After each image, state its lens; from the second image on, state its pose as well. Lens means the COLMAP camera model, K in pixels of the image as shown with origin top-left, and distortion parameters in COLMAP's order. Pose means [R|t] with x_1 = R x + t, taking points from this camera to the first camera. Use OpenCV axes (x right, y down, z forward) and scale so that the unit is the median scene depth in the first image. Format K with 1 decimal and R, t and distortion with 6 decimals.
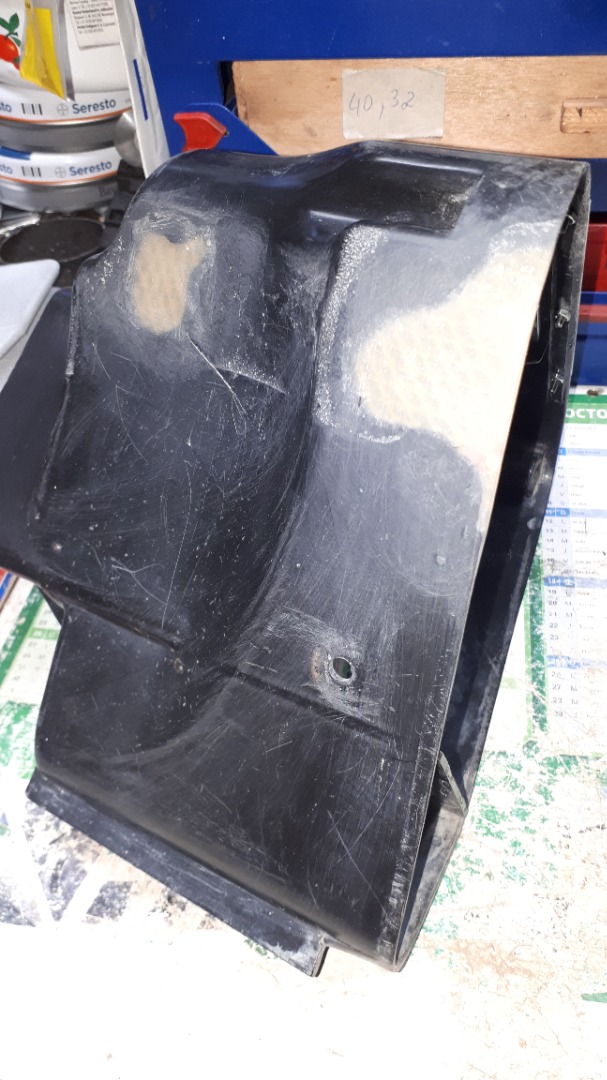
lens RADIAL K [[914.2, 0, 303.5], [0, 914.2, 540.0], [0, 0, 1]] dist [0.137797, -0.509163]
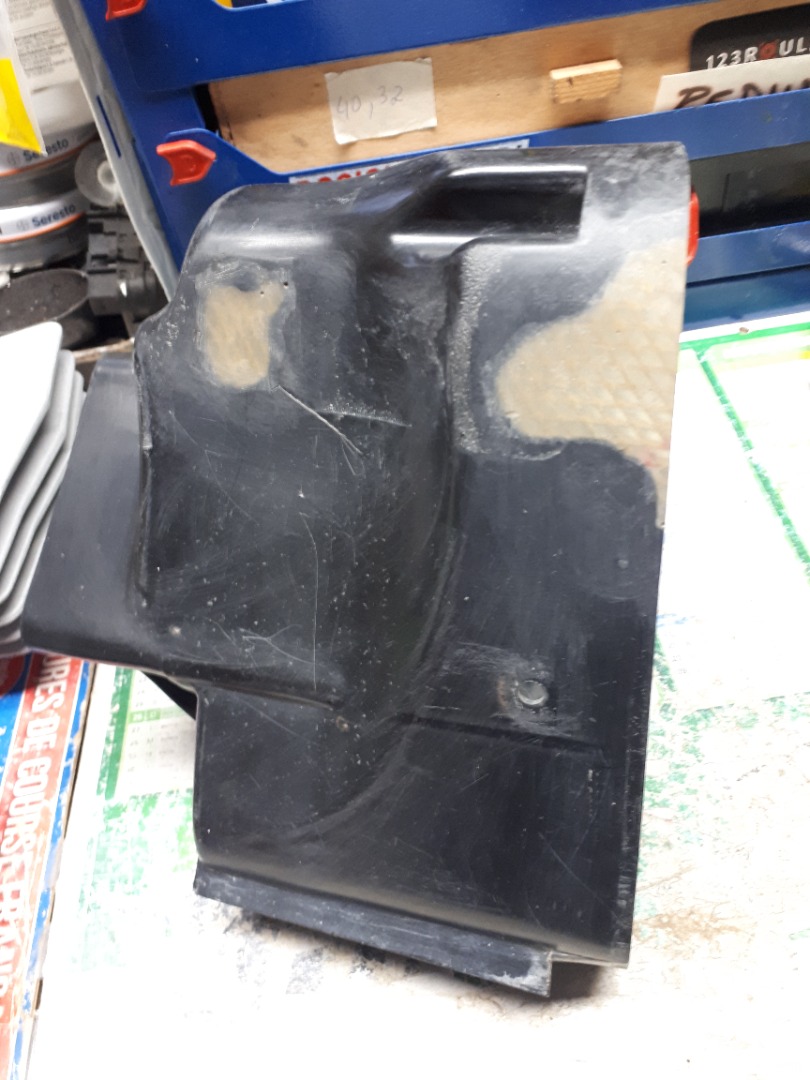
lens RADIAL K [[919.7, 0, 405.0], [0, 919.7, 540.0], [0, 0, 1]] dist [0.103898, -0.374929]
pose [[0.966669, -0.219706, 0.131457, -0.157199], [0.217219, 0.975560, 0.033150, -0.068006], [-0.135528, -0.003490, 0.990767, 0.038062]]
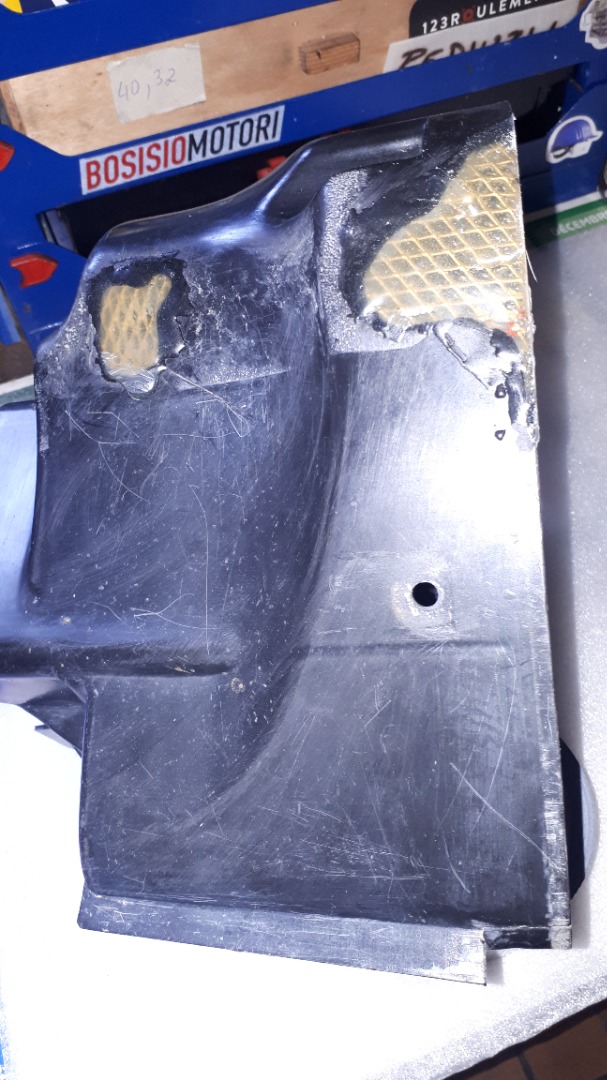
lens RADIAL K [[914.2, 0, 303.5], [0, 914.2, 540.0], [0, 0, 1]] dist [0.137797, -0.509163]
pose [[0.953526, -0.219158, 0.206779, -0.231174], [0.272928, 0.918986, -0.284561, 0.283344], [-0.127663, 0.327773, 0.936092, 0.082925]]
